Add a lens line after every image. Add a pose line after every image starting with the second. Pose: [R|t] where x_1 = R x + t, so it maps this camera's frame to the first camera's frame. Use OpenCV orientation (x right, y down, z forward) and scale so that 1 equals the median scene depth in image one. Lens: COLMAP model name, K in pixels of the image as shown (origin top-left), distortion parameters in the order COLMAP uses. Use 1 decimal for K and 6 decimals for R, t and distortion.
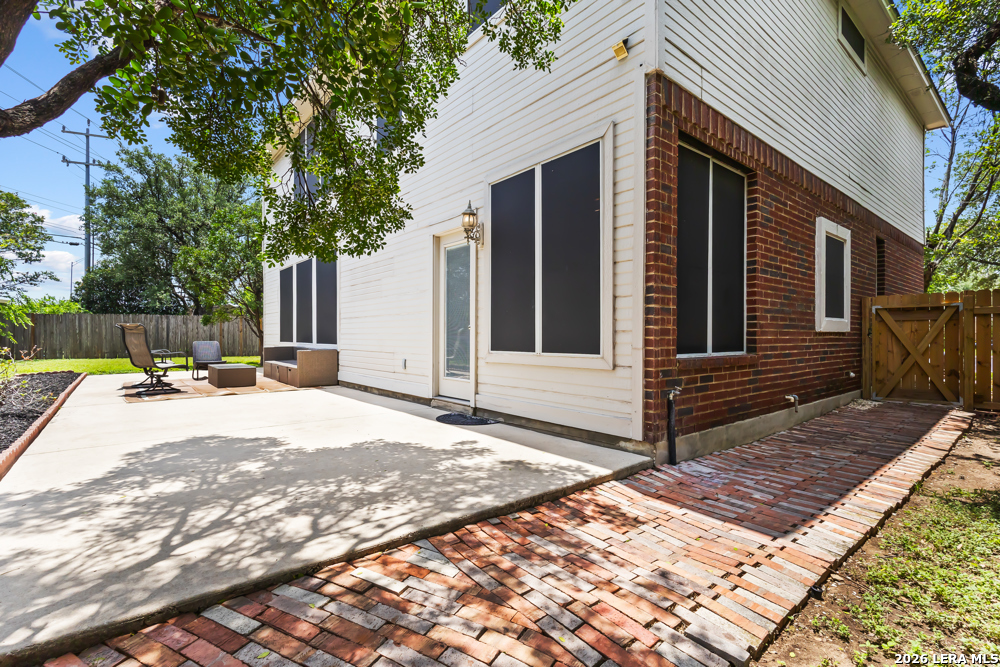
lens RADIAL K [[460.2, 0, 498.6], [0, 460.2, 336.9], [0, 0, 1]] dist [-0.001439, 0.003252]
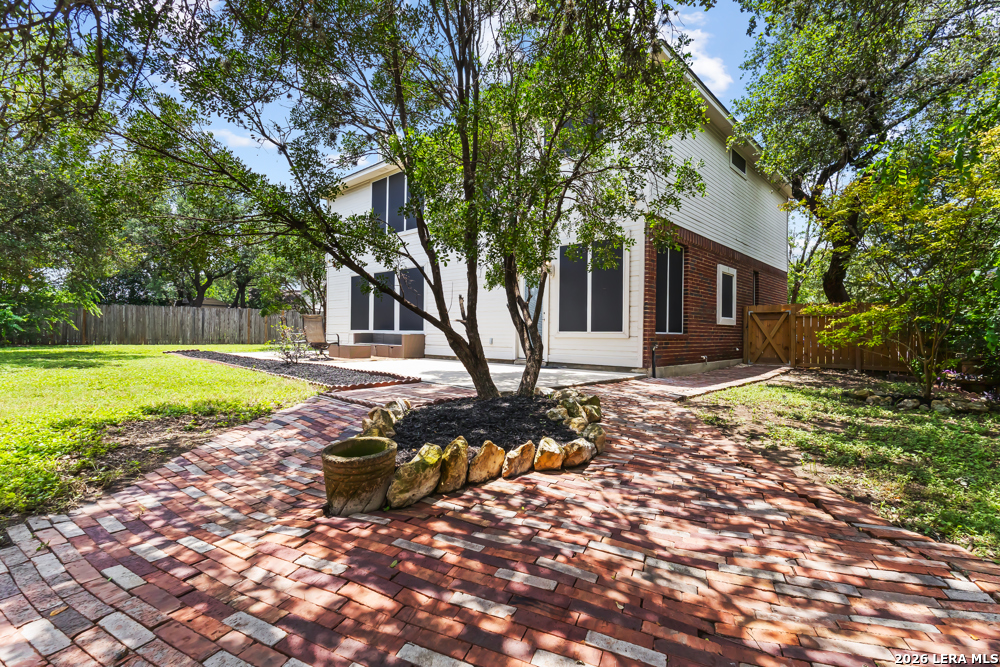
lens RADIAL K [[460.2, 0, 501.1], [0, 460.2, 330.7], [0, 0, 1]] dist [-0.001439, 0.003252]
pose [[0.991489, 0.011342, 0.129699, -0.523509], [-0.010447, 0.999917, -0.007580, 0.045260], [-0.129774, 0.006160, 0.991524, -0.915461]]
